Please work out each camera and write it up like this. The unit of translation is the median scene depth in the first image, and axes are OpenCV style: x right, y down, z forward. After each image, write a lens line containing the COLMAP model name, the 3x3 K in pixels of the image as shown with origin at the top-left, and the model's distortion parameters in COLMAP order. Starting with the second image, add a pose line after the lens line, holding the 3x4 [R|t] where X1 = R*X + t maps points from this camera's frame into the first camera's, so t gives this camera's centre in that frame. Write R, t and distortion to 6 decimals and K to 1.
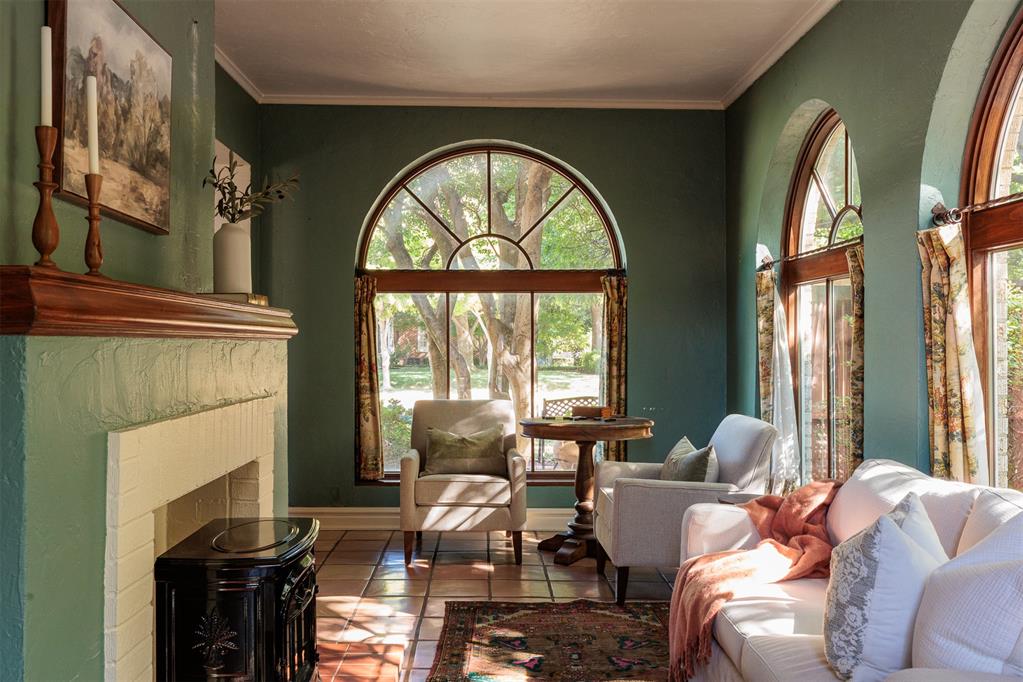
lens RADIAL K [[876.3, 0, 506.3], [0, 876.3, 307.7], [0, 0, 1]] dist [-0.001933, 0.004694]
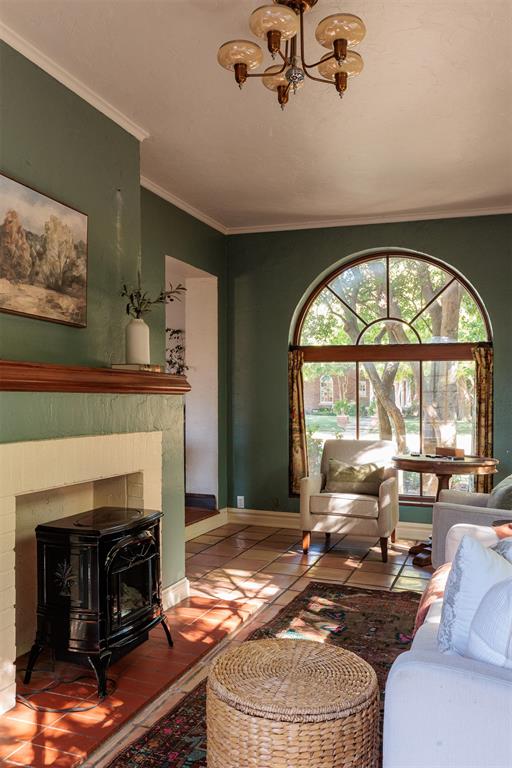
lens RADIAL K [[639.2, 0, 255.9], [0, 639.2, 385.6], [0, 0, 1]] dist [0.007975, -0.003606]
pose [[0.932354, 0.002289, -0.361539, 0.167454], [0.004775, 0.999815, 0.018642, 0.000988], [0.361515, -0.019107, 0.932170, 0.011491]]
